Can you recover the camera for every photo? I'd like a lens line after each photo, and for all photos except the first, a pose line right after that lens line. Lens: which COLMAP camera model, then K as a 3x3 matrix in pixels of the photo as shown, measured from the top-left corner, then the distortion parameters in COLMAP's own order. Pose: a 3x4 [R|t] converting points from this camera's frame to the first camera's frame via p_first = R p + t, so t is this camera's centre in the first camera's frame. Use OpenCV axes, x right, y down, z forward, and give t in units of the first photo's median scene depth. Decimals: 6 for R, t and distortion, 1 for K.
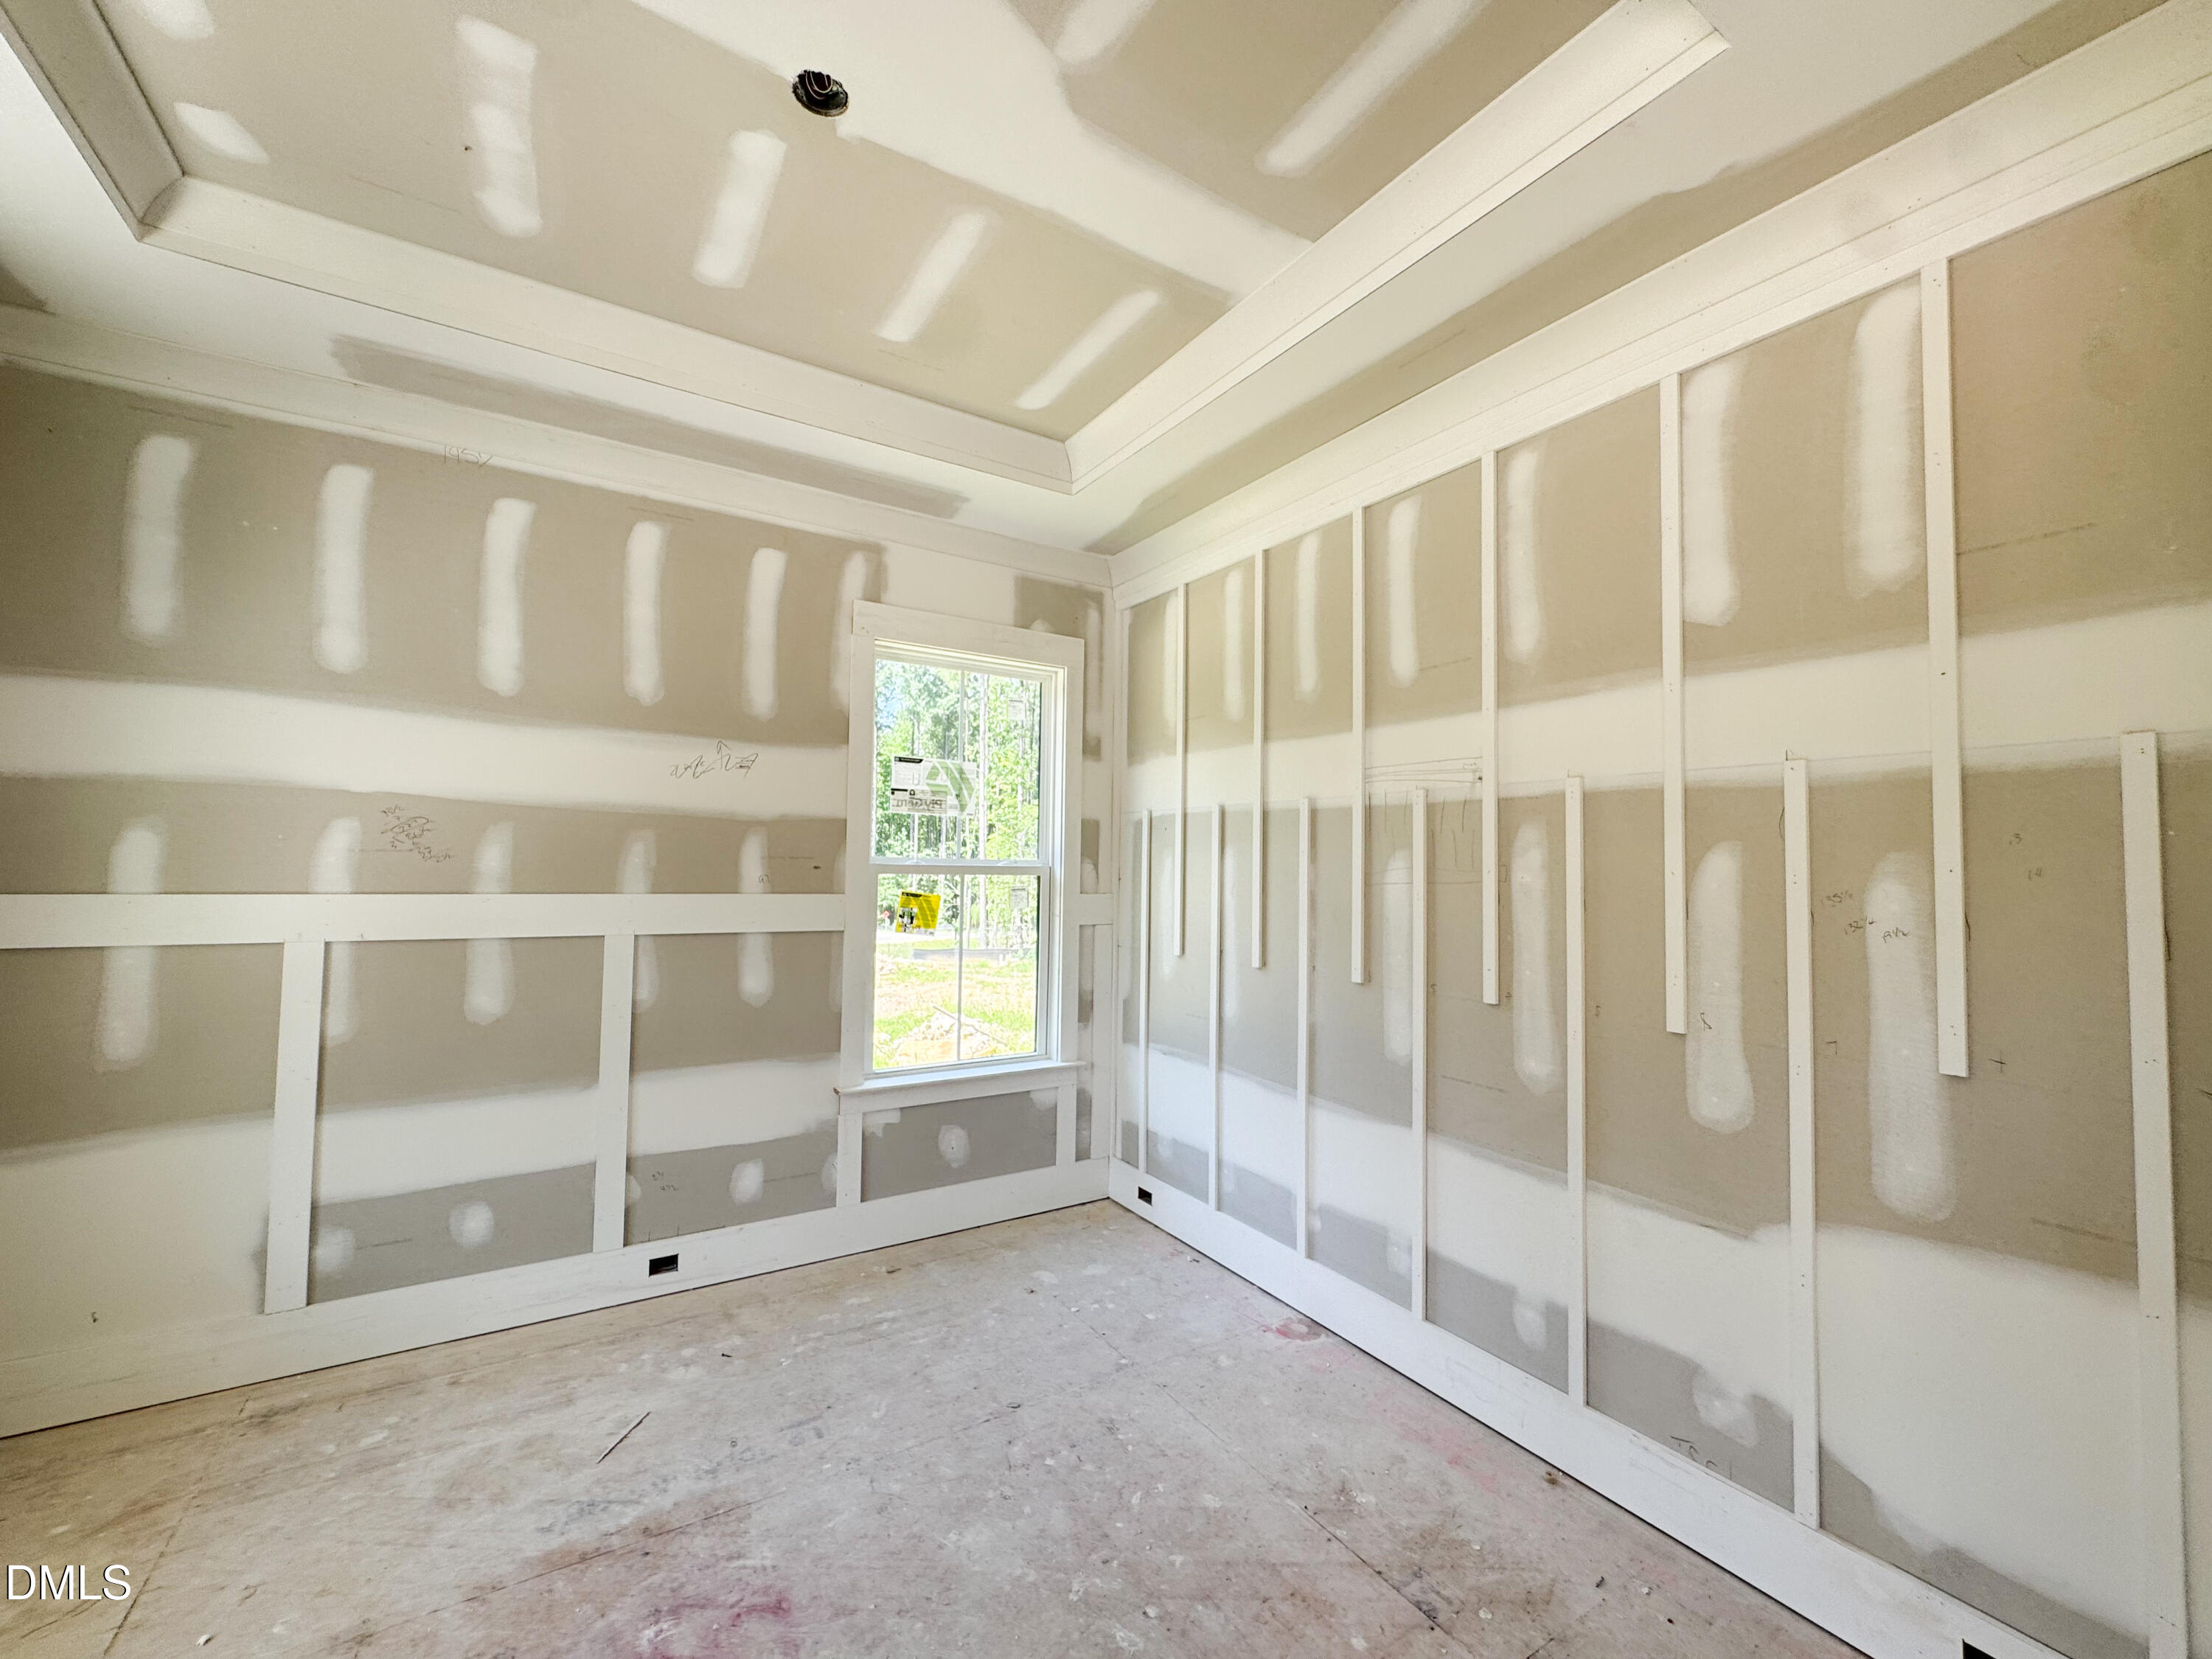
lens RADIAL K [[889.1, 0, 1103.3], [0, 889.1, 831.4], [0, 0, 1]] dist [-0.000623, -0.000003]
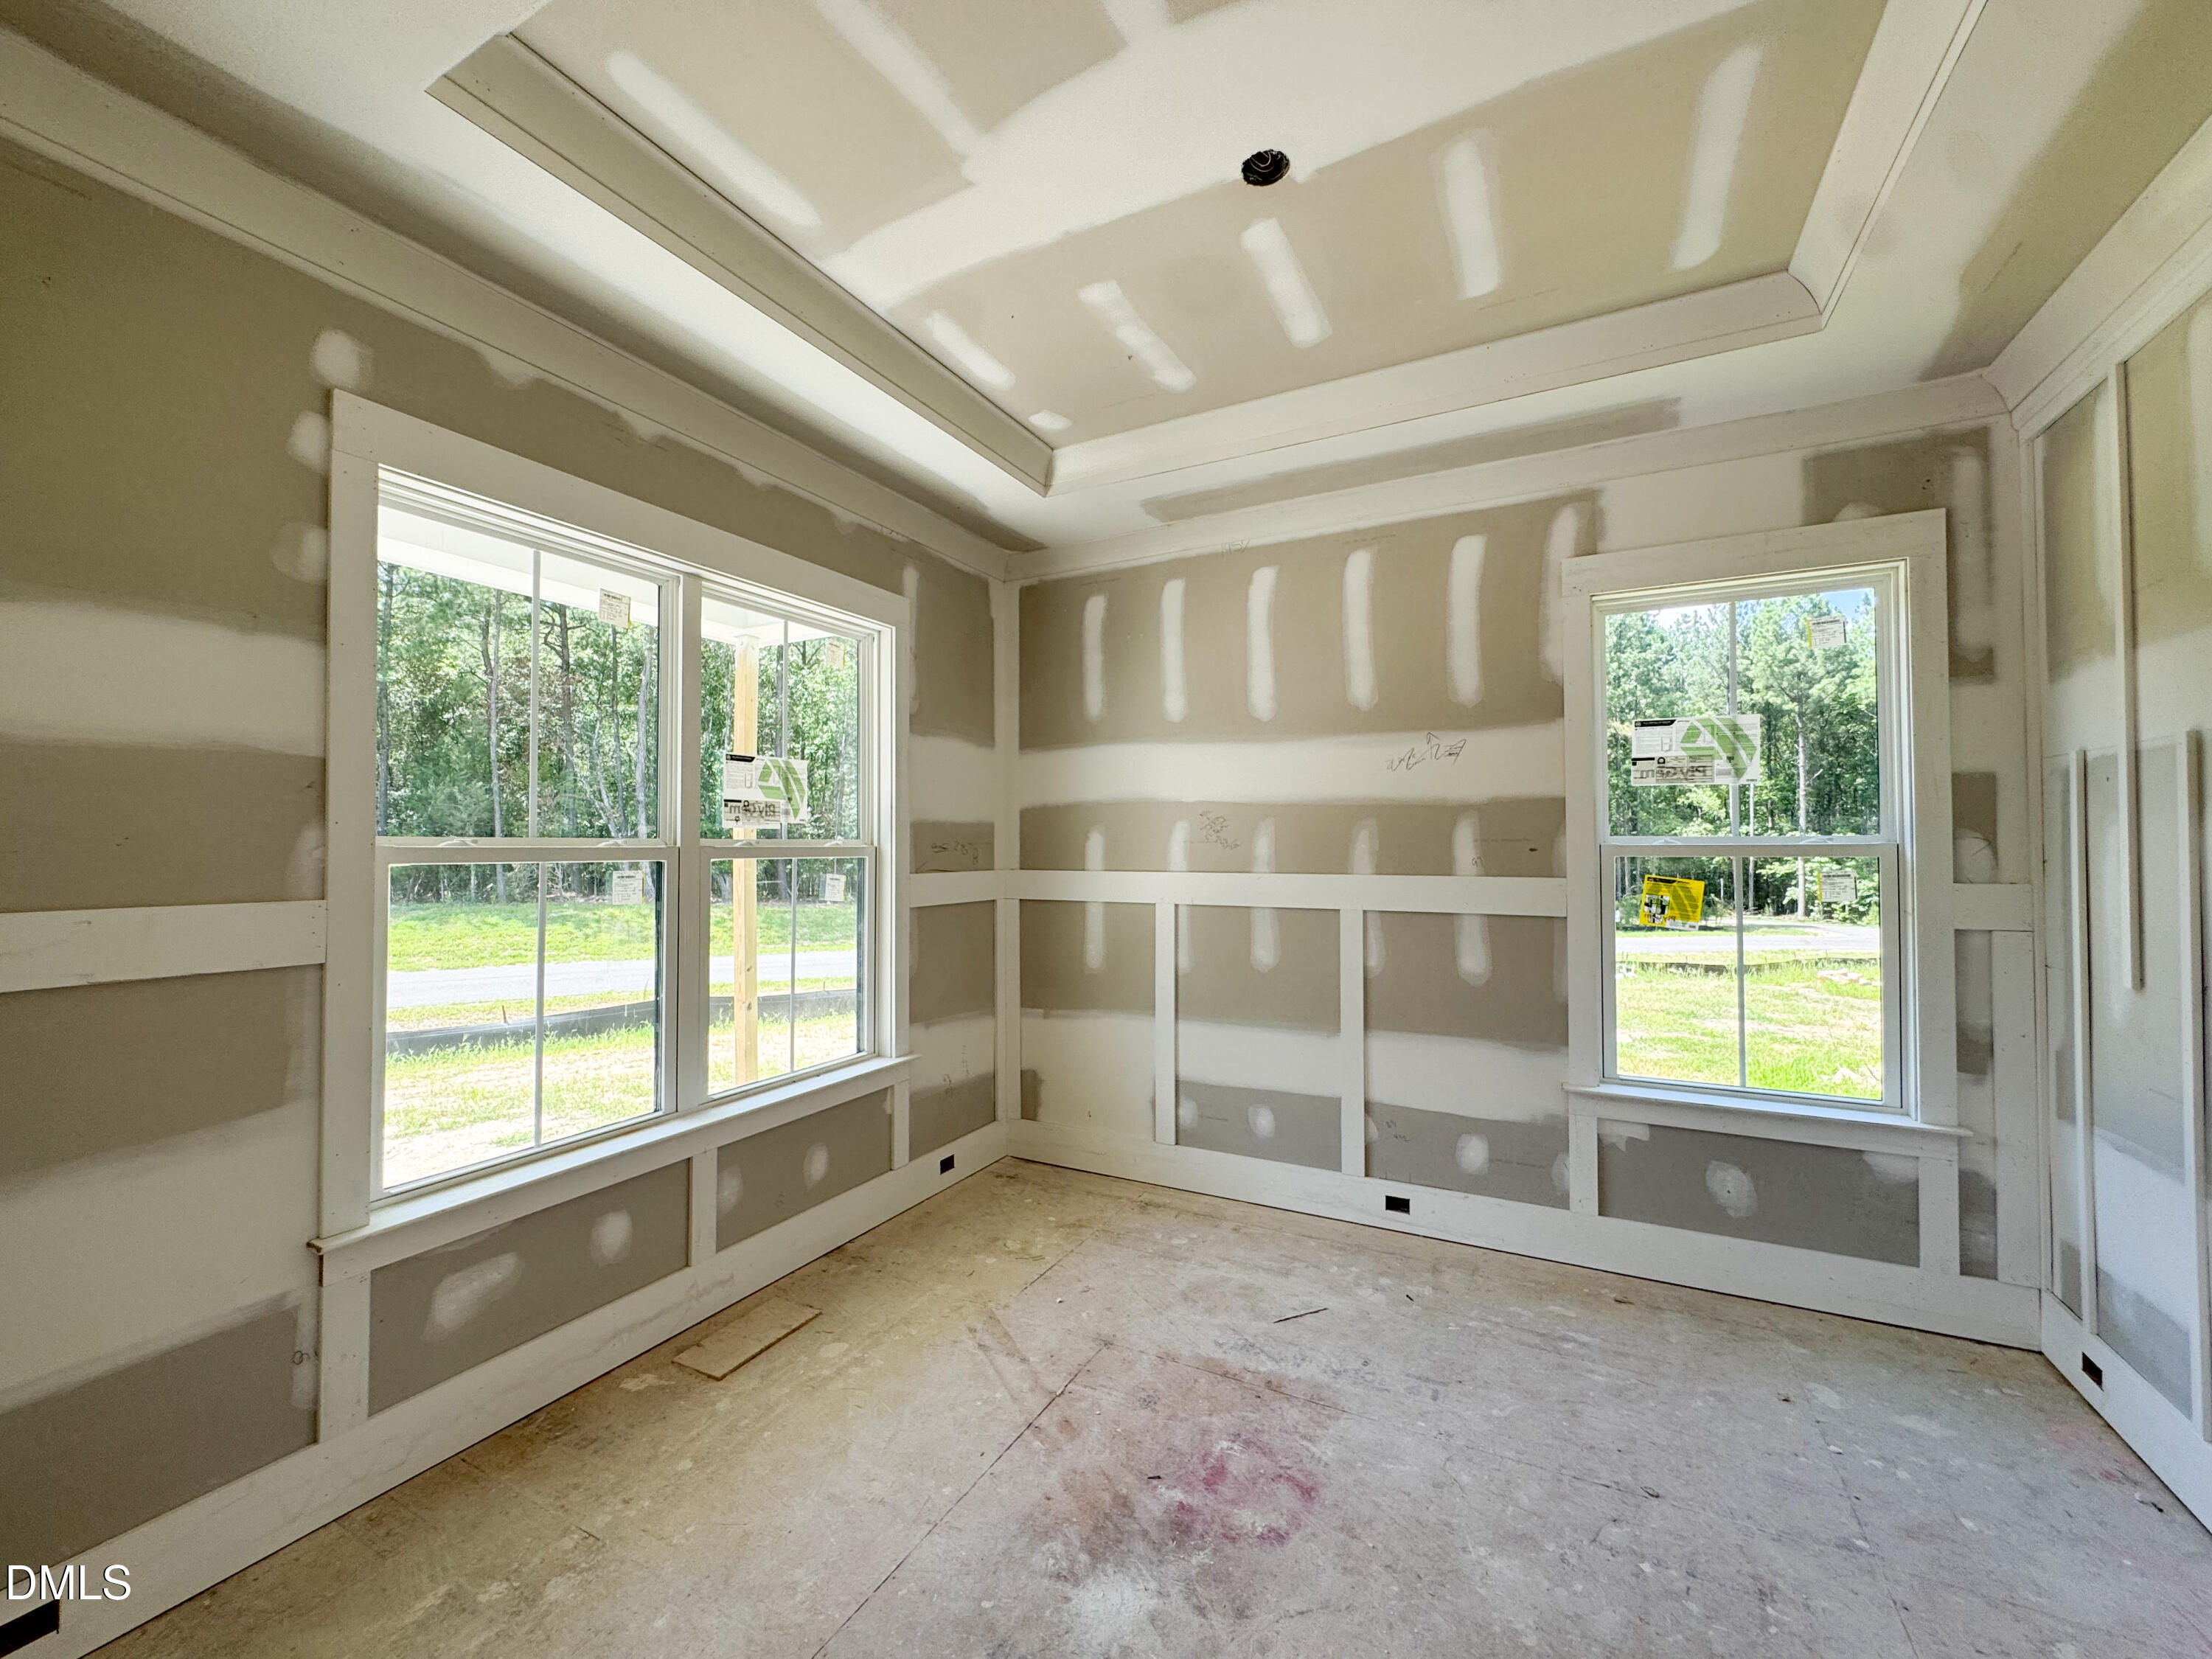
lens RADIAL K [[889.1, 0, 1103.1], [0, 889.1, 831.1], [0, 0, 1]] dist [-0.000623, -0.000003]
pose [[0.504398, -0.030806, -0.862921, 0.308858], [0.045874, 0.998908, -0.008846, 0.008545], [0.862252, -0.035124, 0.505261, 0.128533]]
